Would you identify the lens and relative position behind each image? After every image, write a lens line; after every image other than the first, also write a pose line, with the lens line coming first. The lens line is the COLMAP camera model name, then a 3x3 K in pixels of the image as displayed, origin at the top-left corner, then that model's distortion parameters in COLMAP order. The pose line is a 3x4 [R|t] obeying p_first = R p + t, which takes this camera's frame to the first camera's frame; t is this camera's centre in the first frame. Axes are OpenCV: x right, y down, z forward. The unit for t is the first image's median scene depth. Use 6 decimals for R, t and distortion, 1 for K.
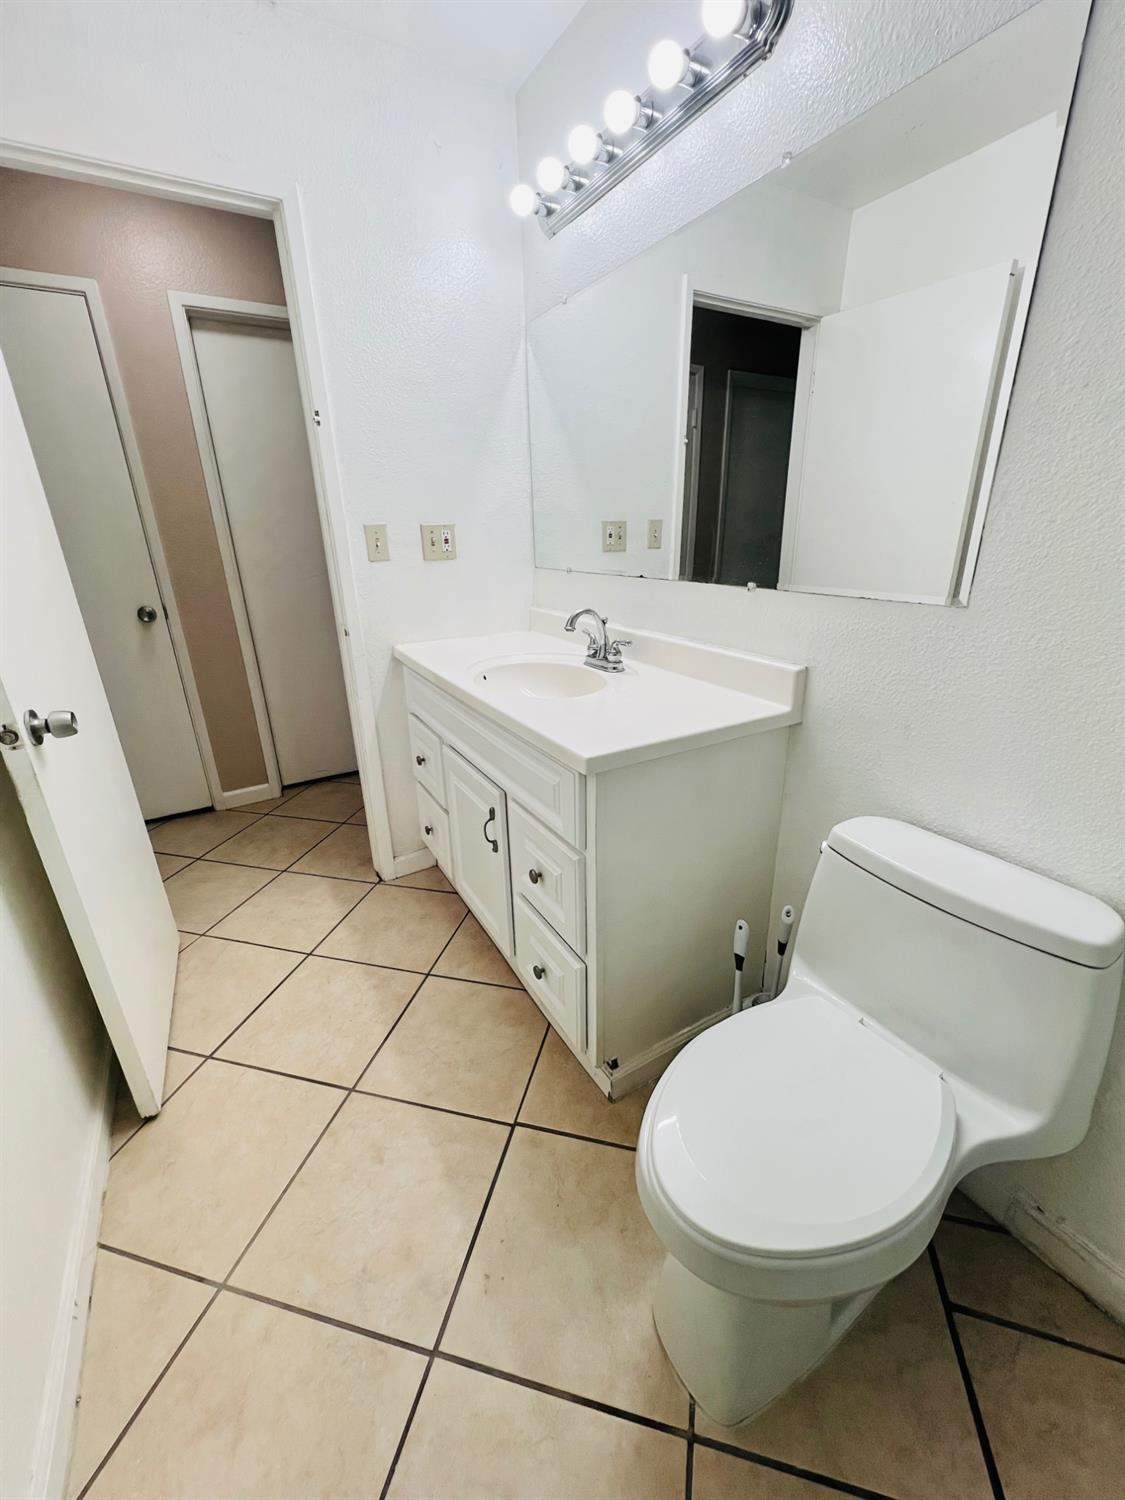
lens RADIAL K [[602.4, 0, 573.6], [0, 602.4, 747.3], [0, 0, 1]] dist [-0.004151, 0.001229]
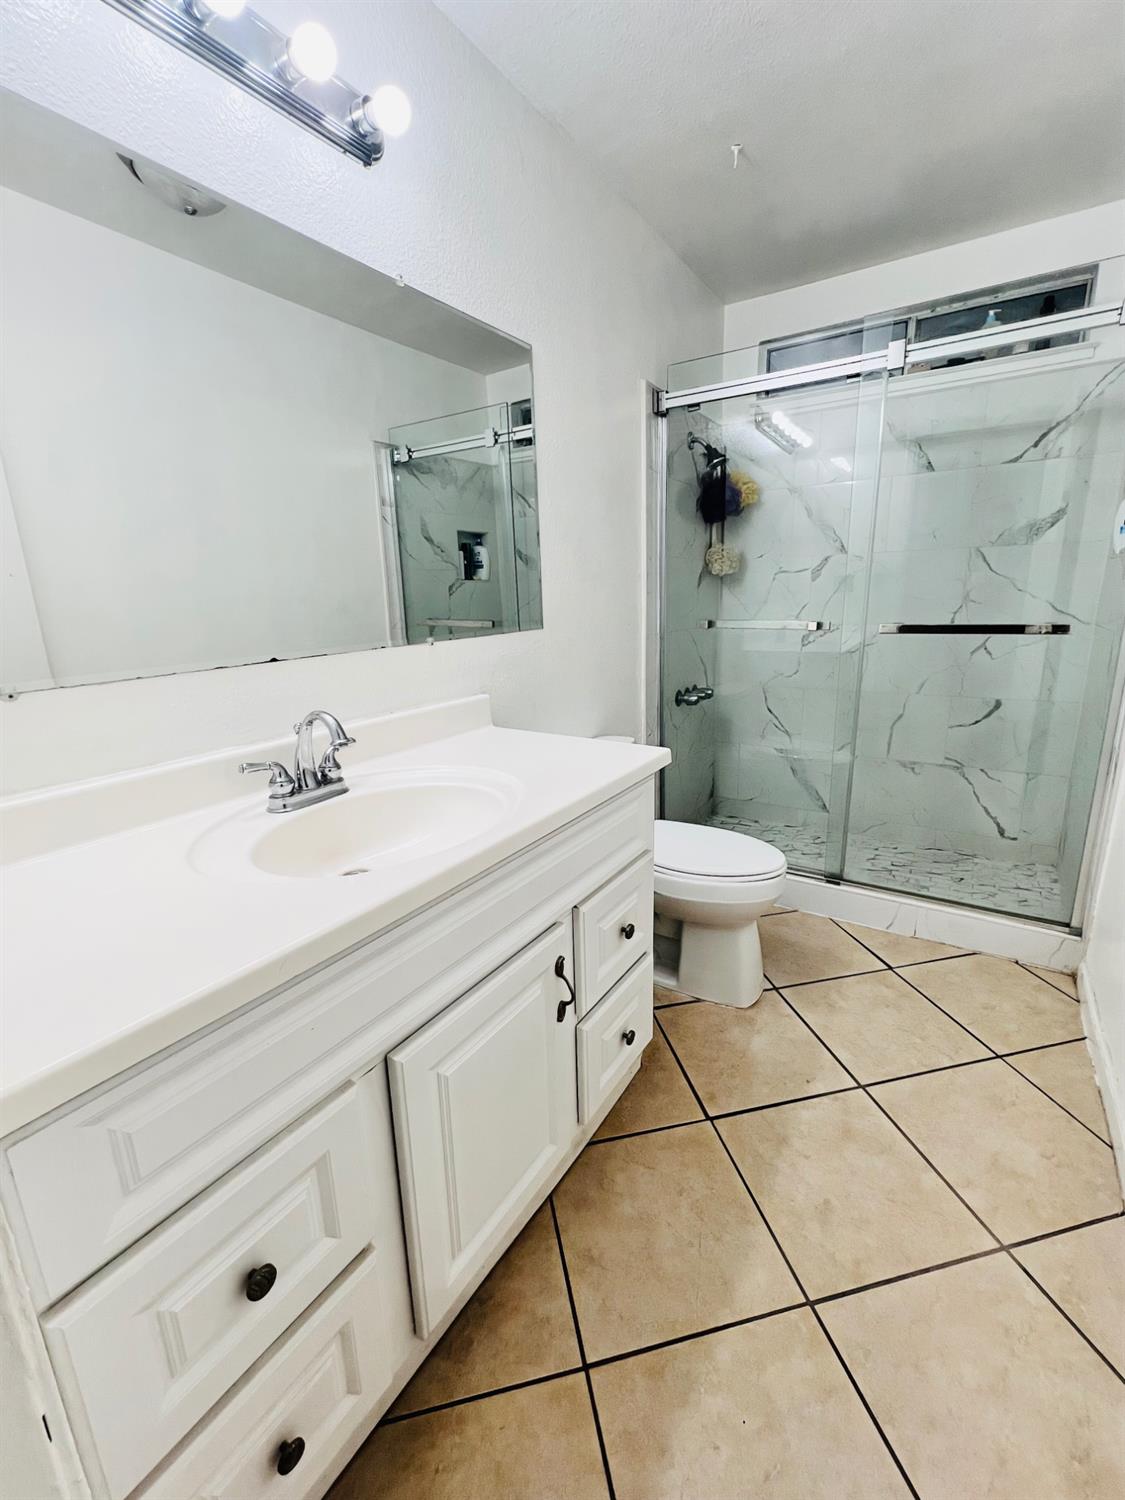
lens RADIAL K [[602.4, 0, 571.6], [0, 602.4, 741.0], [0, 0, 1]] dist [-0.004151, 0.001229]
pose [[-0.419186, -0.196863, 0.886300, -0.682510], [0.343911, 0.869031, 0.355683, -0.352552], [-0.840243, 0.453906, -0.296582, 1.027779]]
